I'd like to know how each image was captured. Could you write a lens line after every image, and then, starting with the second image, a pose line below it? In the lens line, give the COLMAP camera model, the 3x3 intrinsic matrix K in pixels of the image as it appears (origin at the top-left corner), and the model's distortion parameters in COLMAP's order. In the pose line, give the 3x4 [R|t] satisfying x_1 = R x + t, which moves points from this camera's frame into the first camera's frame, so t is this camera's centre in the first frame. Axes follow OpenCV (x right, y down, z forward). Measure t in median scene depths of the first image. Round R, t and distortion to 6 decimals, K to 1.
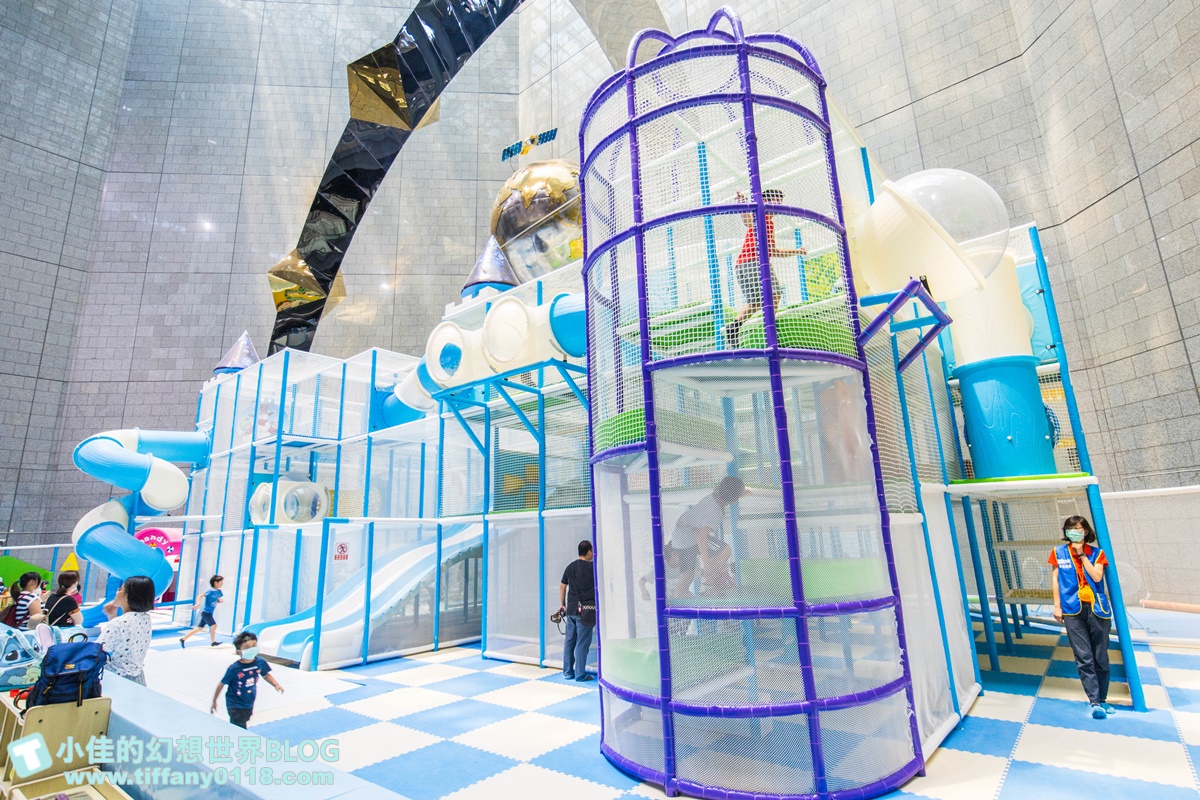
lens RADIAL K [[593.3, 0, 616.8], [0, 593.3, 398.8], [0, 0, 1]] dist [-0.005447, -0.000446]
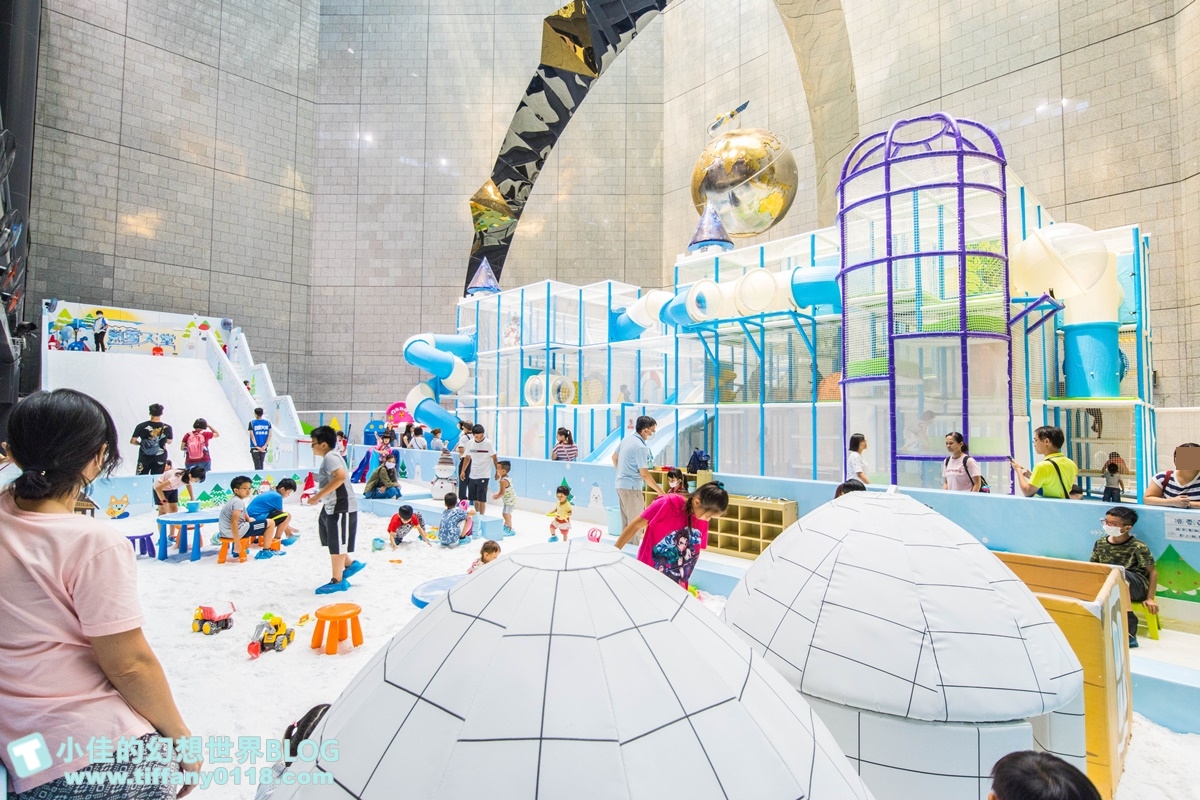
lens RADIAL K [[599.8, 0, 607.8], [0, 599.8, 400.0], [0, 0, 1]] dist [-0.008139, 0.000898]
pose [[0.992396, 0.039287, -0.116648, -0.236721], [-0.016387, 0.981428, 0.191129, -0.078557], [0.121990, -0.187765, 0.974609, -0.396531]]
